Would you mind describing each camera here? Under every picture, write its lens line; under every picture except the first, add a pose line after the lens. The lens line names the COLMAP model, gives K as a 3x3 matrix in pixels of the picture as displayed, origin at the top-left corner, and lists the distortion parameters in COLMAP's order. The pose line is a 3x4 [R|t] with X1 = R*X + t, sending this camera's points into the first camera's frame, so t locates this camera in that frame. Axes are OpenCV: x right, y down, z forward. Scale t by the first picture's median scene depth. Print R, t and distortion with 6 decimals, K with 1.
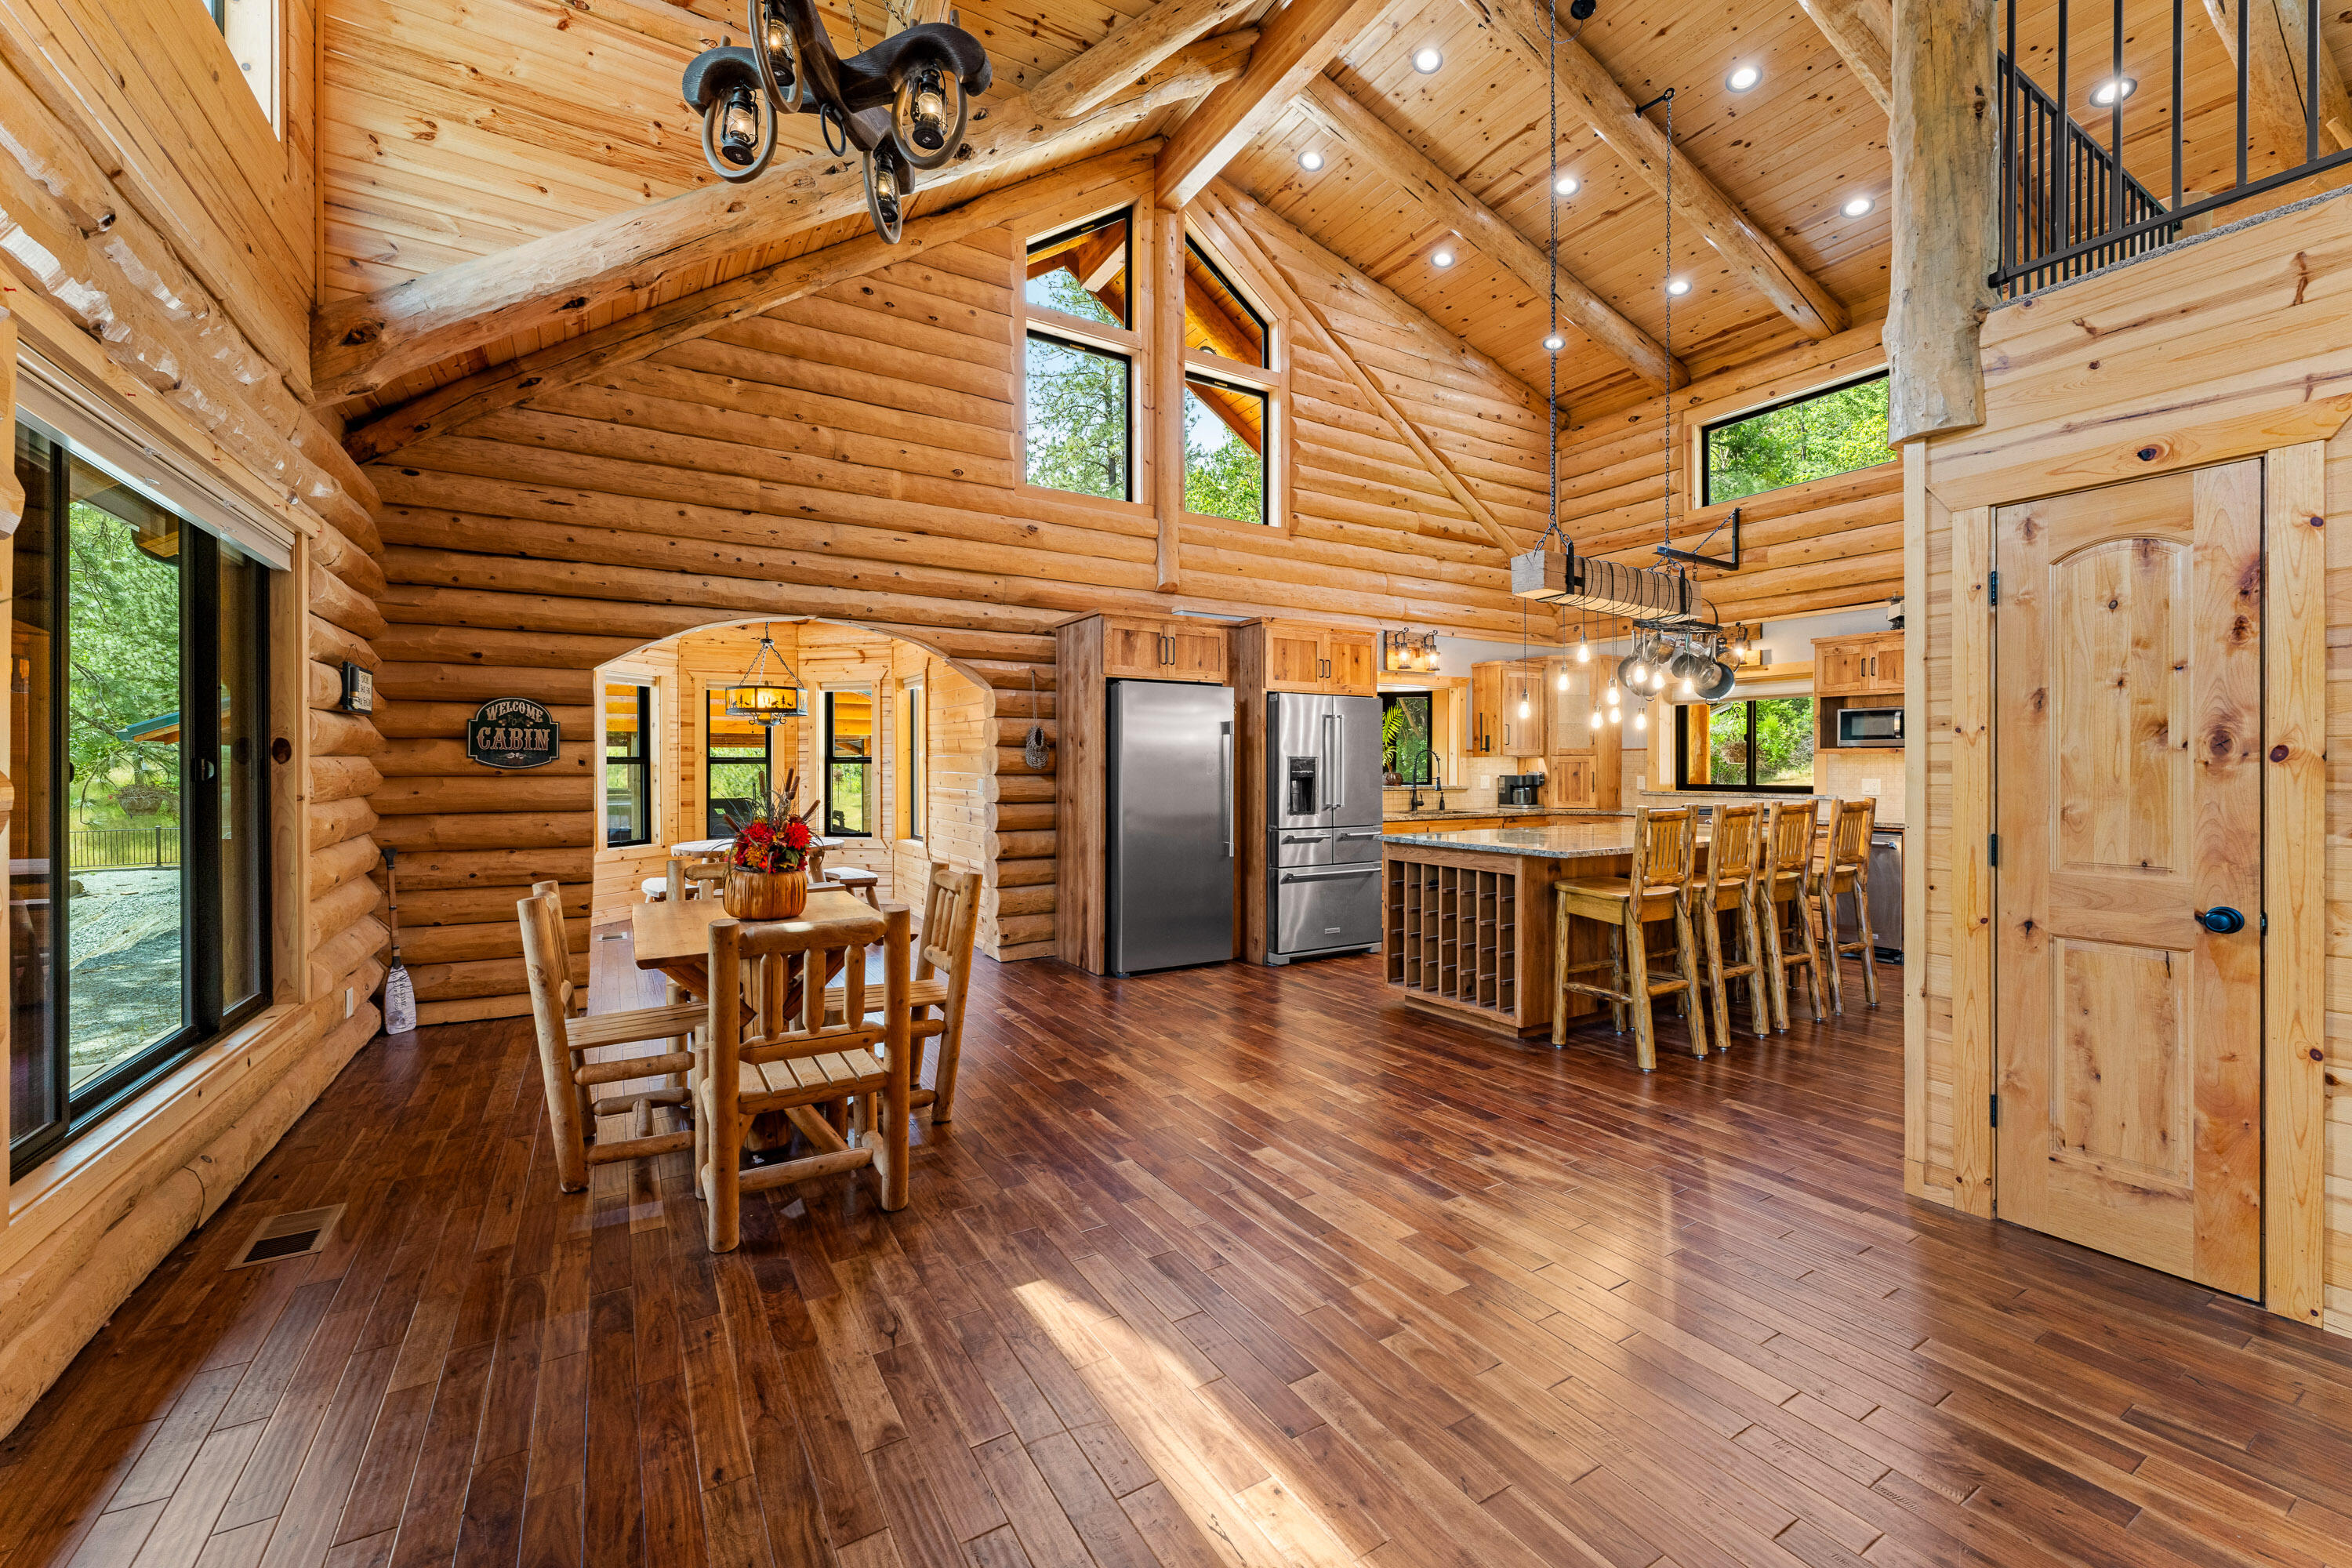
lens RADIAL K [[947.0, 0, 1184.2], [0, 947.0, 771.9], [0, 0, 1]] dist [-0.000617, -0.000541]
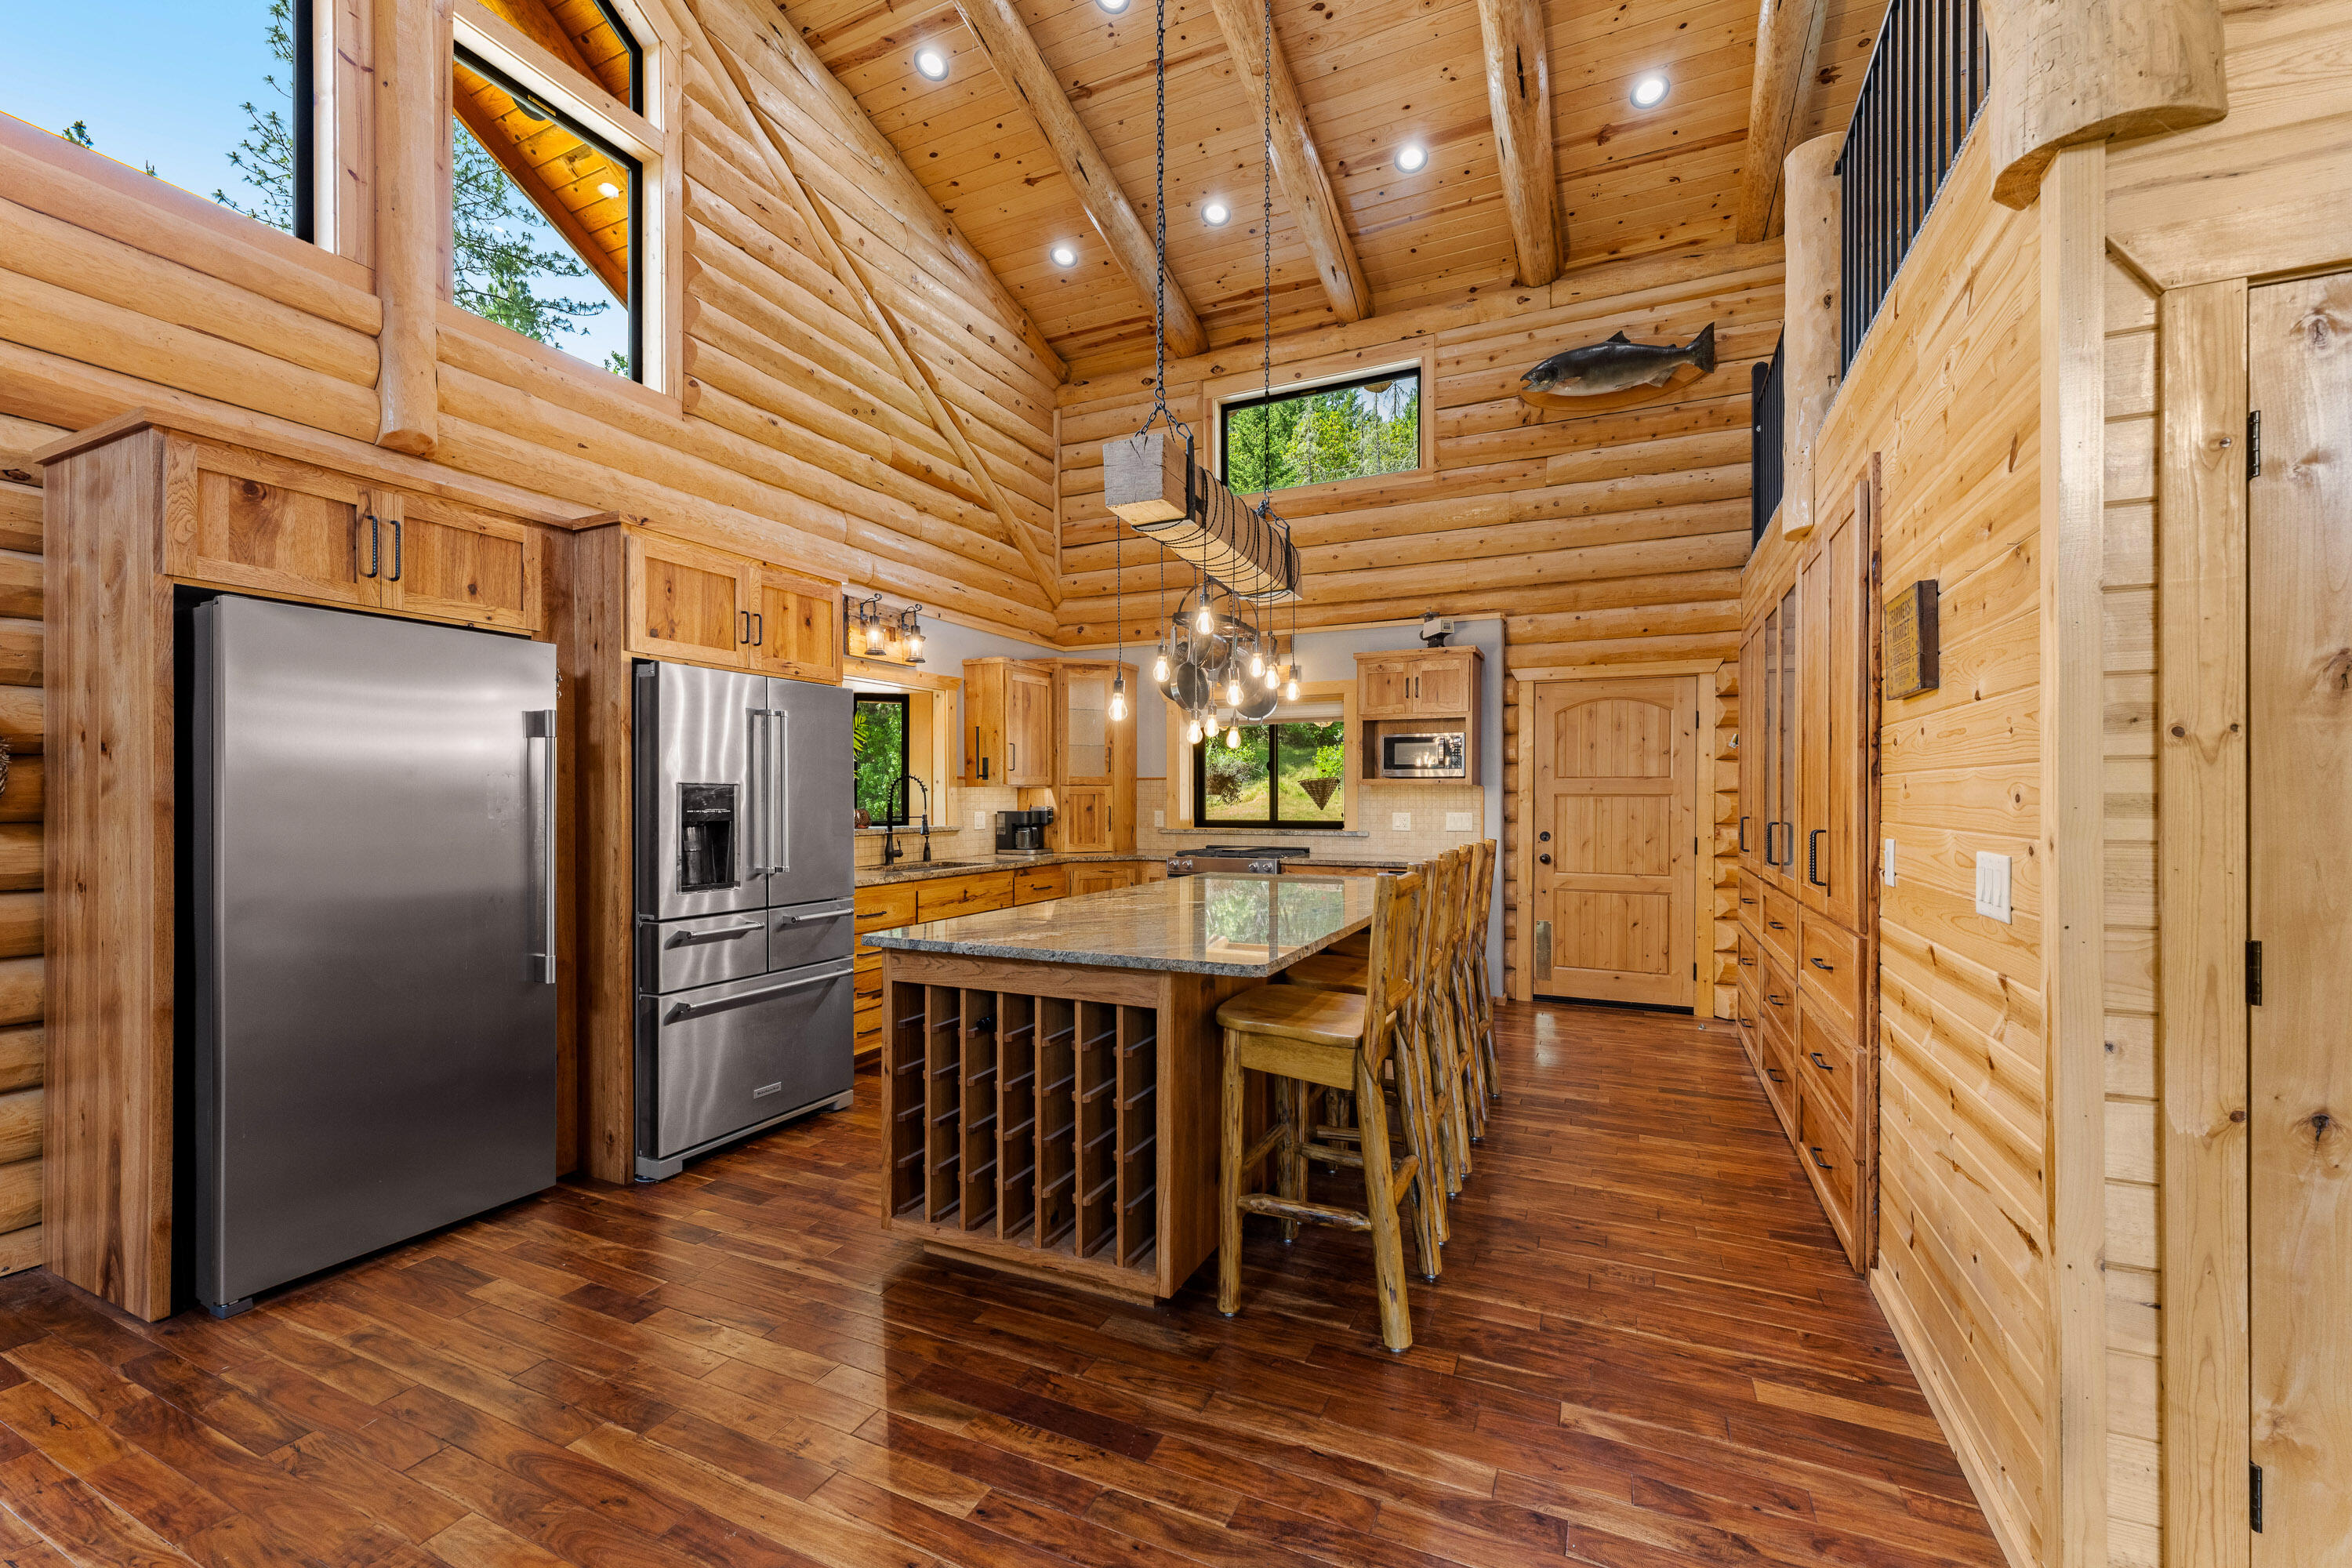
lens RADIAL K [[947.0, 0, 1180.2], [0, 947.0, 801.3], [0, 0, 1]] dist [-0.000617, -0.000541]
pose [[0.832449, -0.002828, 0.554094, 0.046141], [0.003932, 0.999992, -0.000804, -0.003955], [-0.554087, 0.002848, 0.832454, 0.371362]]
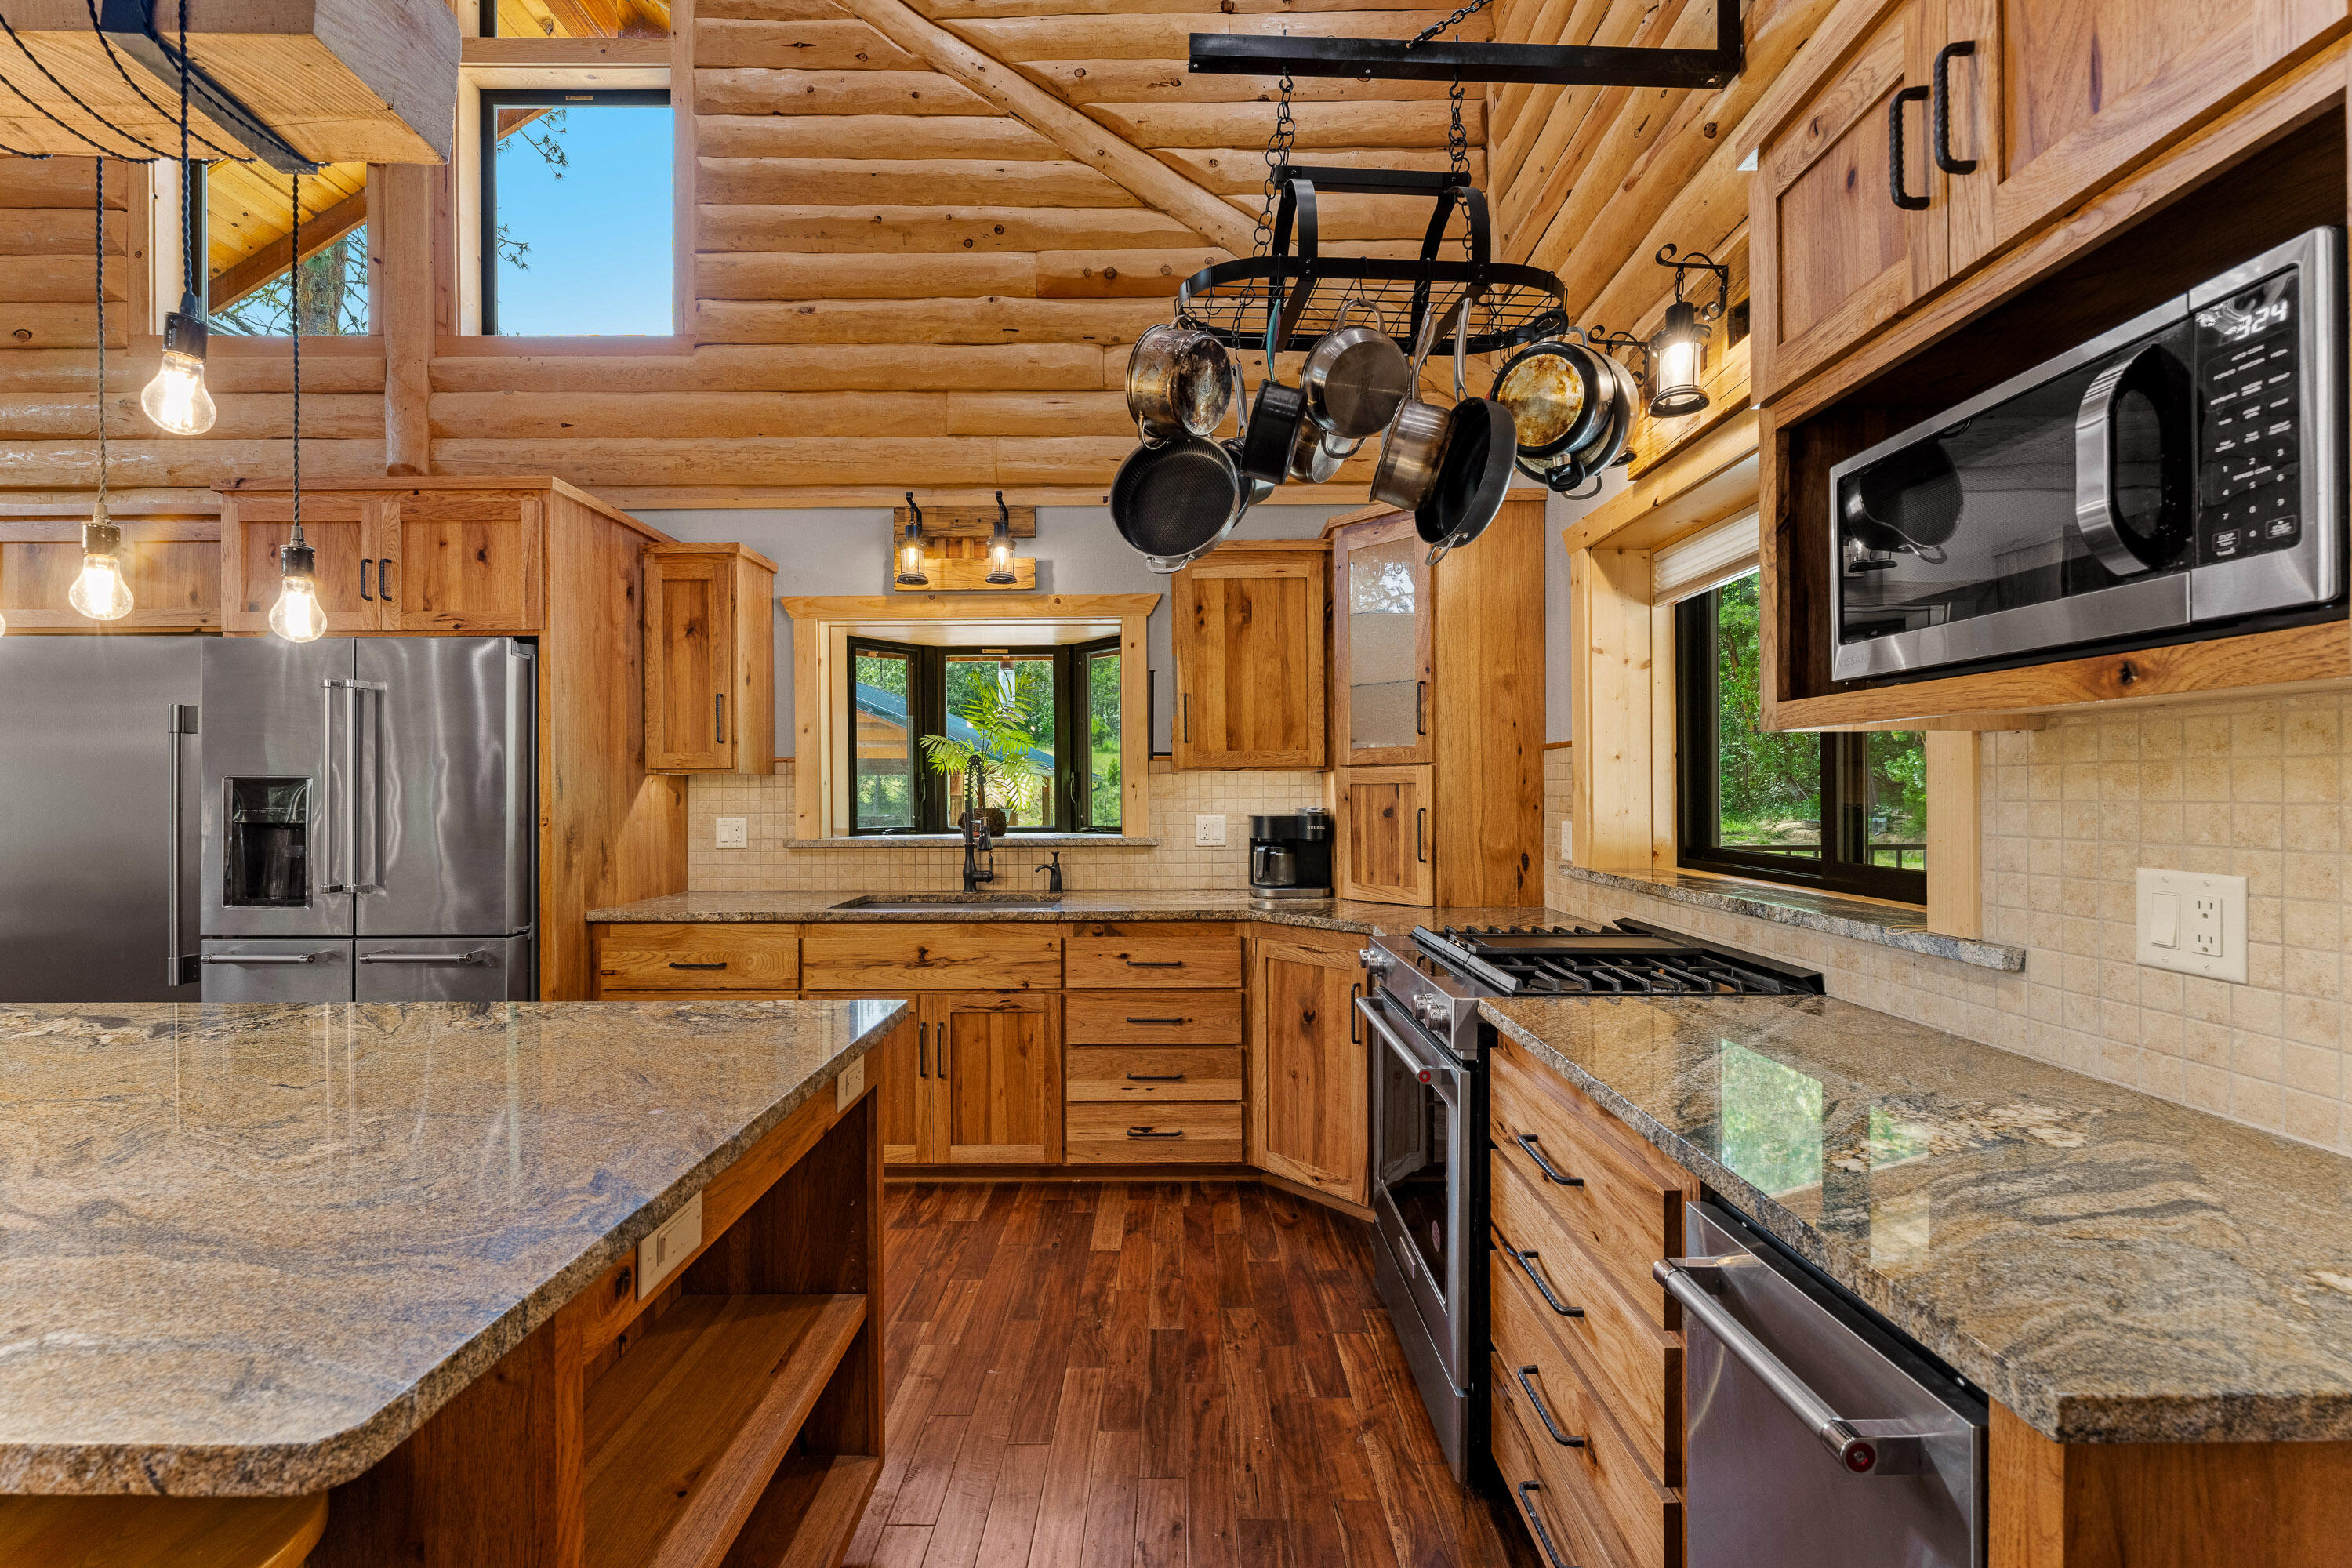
lens RADIAL K [[947.0, 0, 1181.6], [0, 947.0, 793.9], [0, 0, 1]] dist [-0.000617, -0.000541]
pose [[0.851068, -0.002790, -0.525049, 0.680425], [0.000999, 0.999993, -0.003695, -0.005505], [0.525055, 0.002621, 0.851064, 0.788231]]
